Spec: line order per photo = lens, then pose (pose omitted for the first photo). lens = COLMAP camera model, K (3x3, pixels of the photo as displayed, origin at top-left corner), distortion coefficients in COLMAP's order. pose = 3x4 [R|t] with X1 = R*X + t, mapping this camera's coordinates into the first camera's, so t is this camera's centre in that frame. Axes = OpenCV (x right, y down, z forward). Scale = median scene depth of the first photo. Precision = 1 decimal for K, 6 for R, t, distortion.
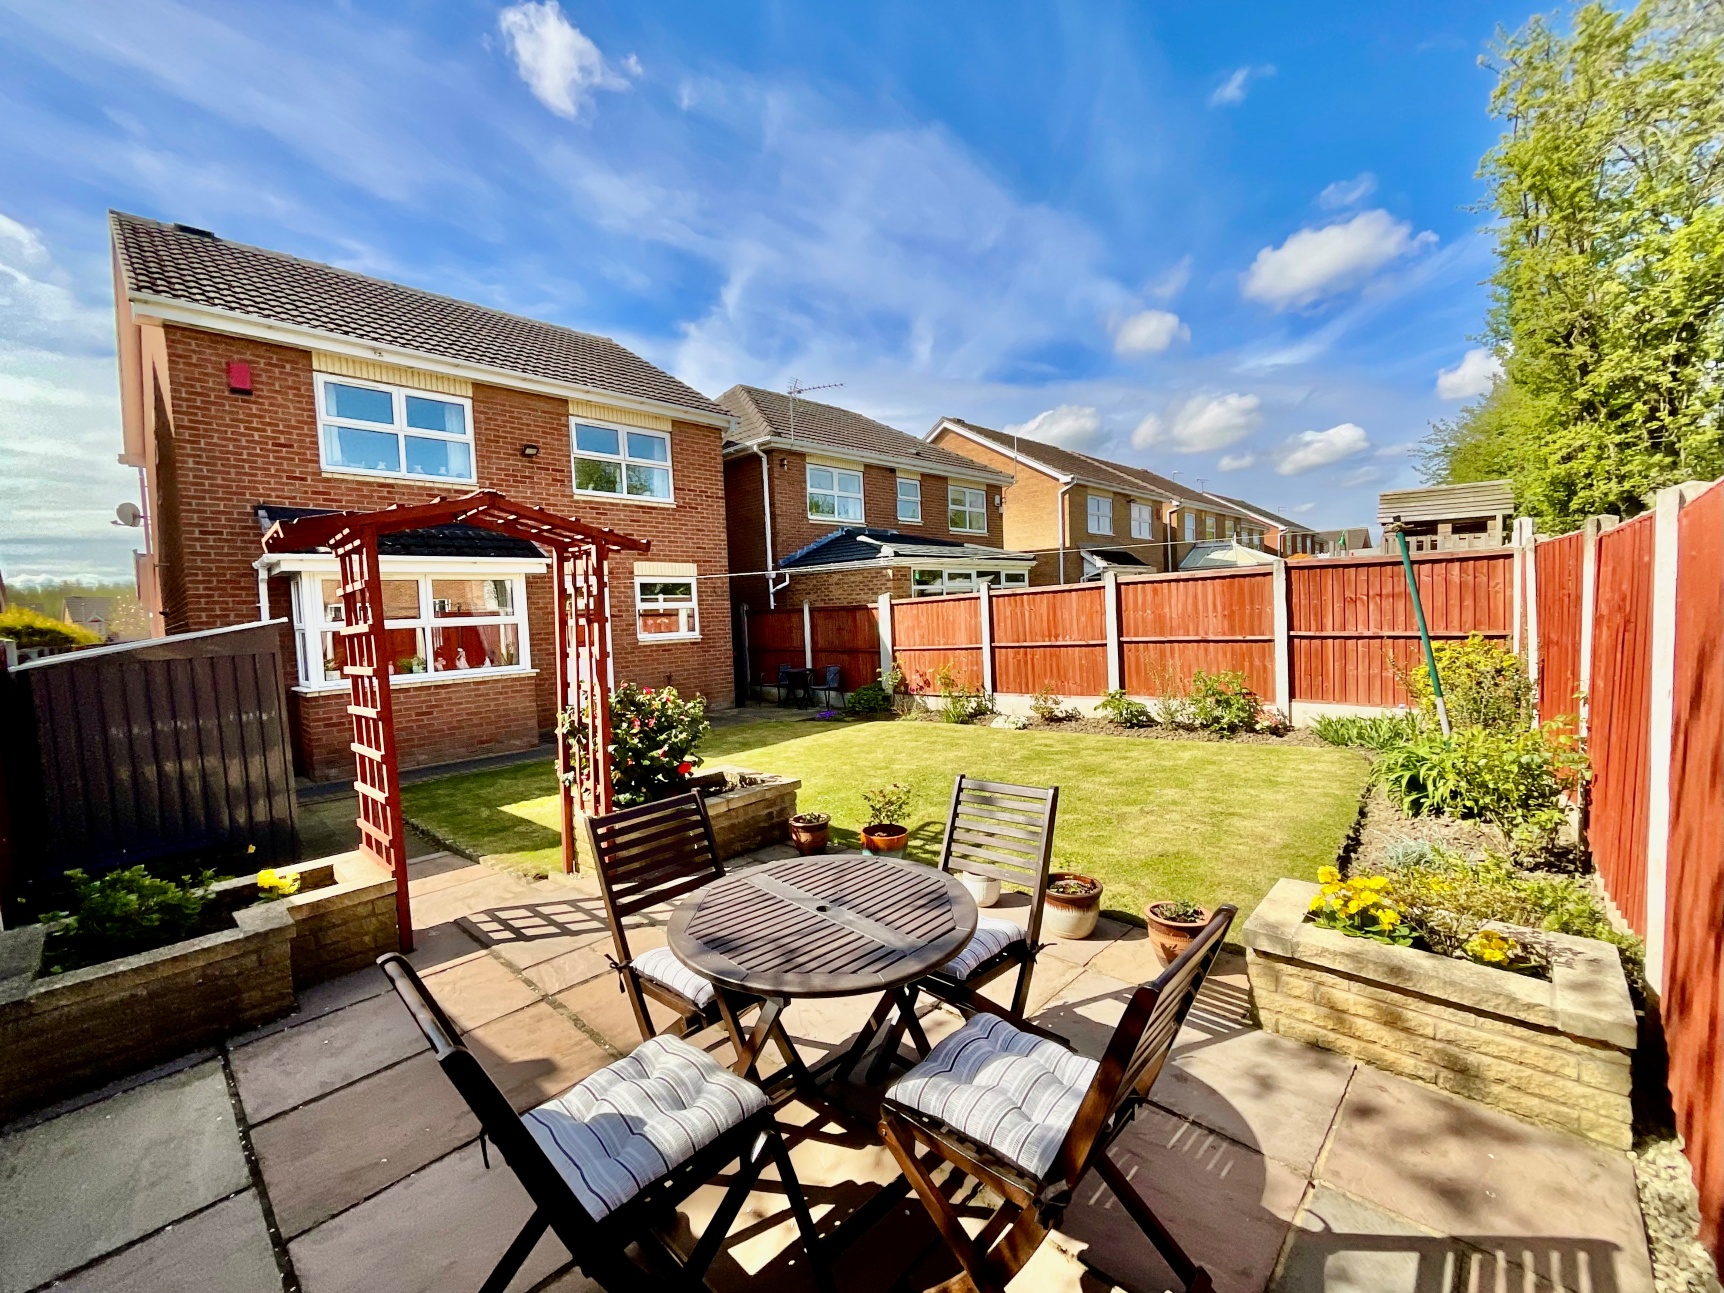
lens RADIAL K [[701.2, 0, 862.0], [0, 701.2, 646.5], [0, 0, 1]] dist [-0.000730, 0.000262]
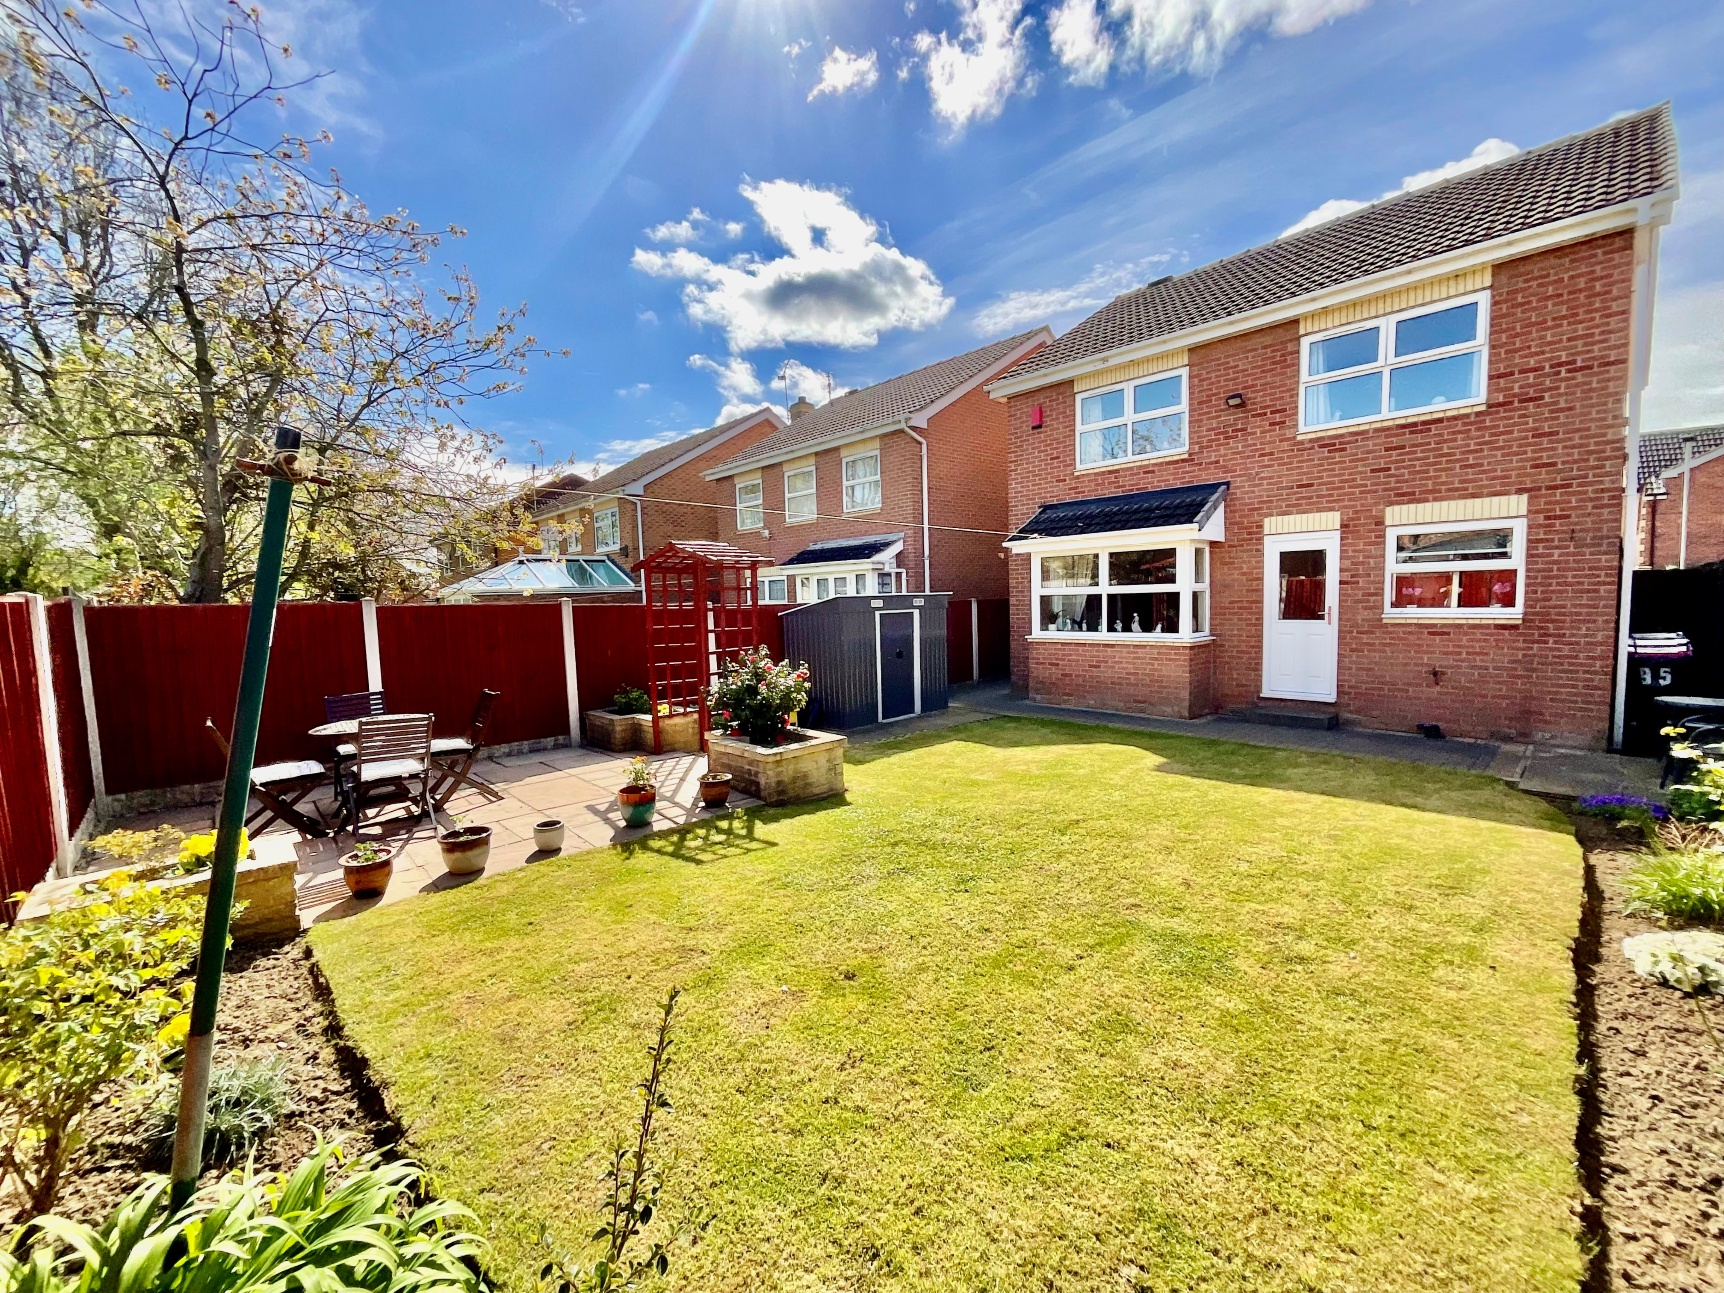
lens RADIAL K [[701.2, 0, 862.0], [0, 701.2, 646.5], [0, 0, 1]] dist [-0.000730, 0.000262]
pose [[-0.047001, 0.116016, -0.992135, 0.500951], [-0.018043, 0.992972, 0.116969, -0.061380], [0.998732, 0.023398, -0.044577, 0.576995]]
